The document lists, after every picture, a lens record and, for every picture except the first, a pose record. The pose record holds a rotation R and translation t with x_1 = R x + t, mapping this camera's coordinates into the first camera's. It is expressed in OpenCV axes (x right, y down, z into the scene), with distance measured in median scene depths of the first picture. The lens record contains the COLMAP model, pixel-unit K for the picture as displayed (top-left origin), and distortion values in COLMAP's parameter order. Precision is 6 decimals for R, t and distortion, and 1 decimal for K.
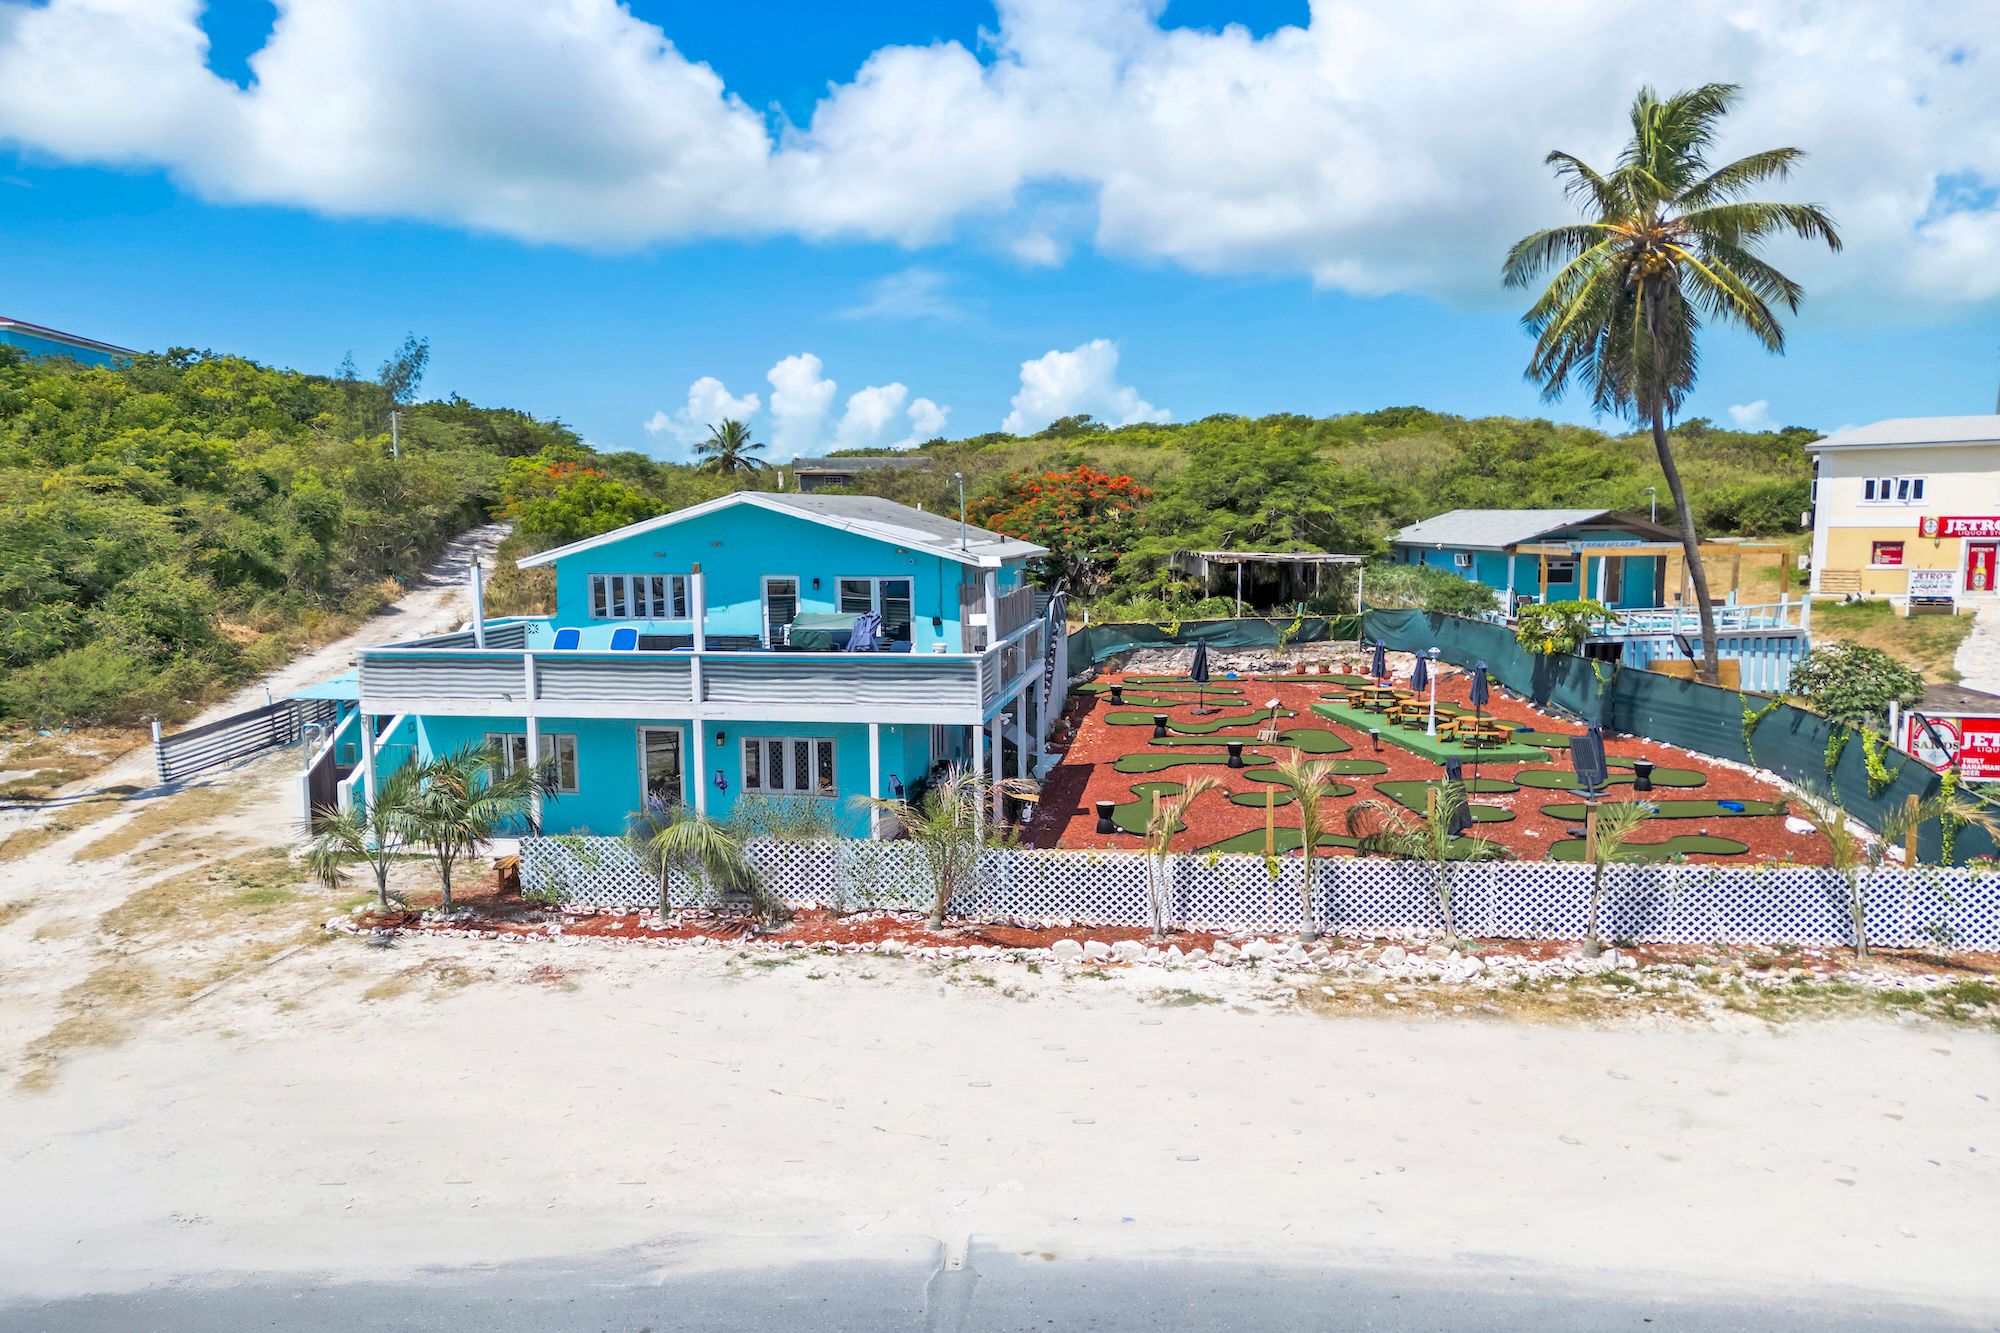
lens RADIAL K [[1370.2, 0, 999.7], [0, 1370.2, 613.1], [0, 0, 1]] dist [0.084248, -0.088802]
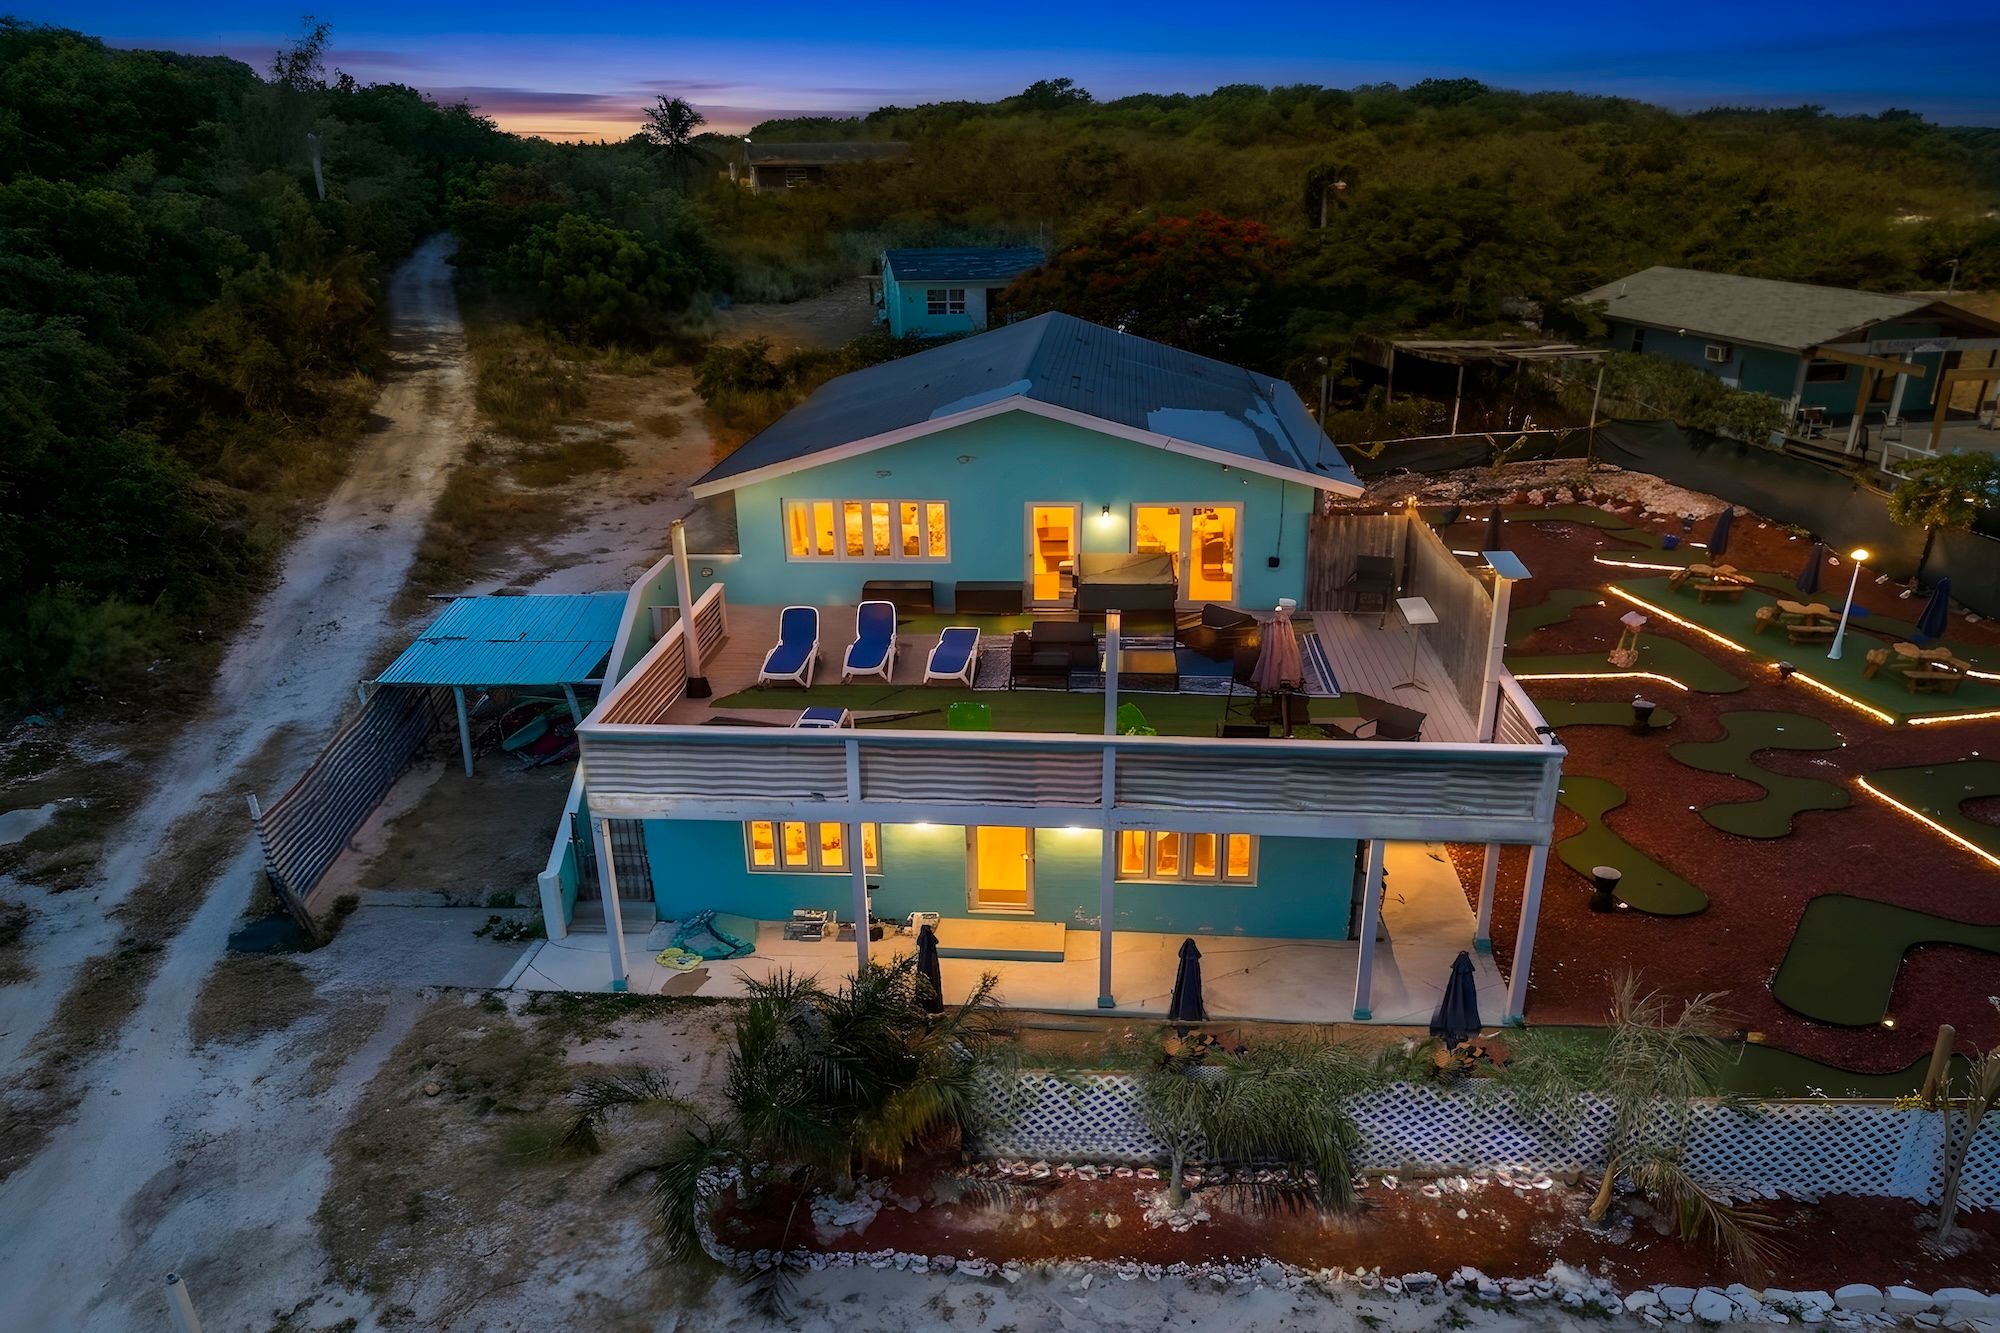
lens RADIAL K [[1379.9, 0, 989.1], [0, 1379.9, 671.4], [0, 0, 1]] dist [0.058332, -0.050531]
pose [[0.997228, -0.029891, 0.068136, -0.301863], [0.009696, 0.960155, 0.279300, -0.176587], [-0.073770, -0.277865, 0.957783, 0.348901]]
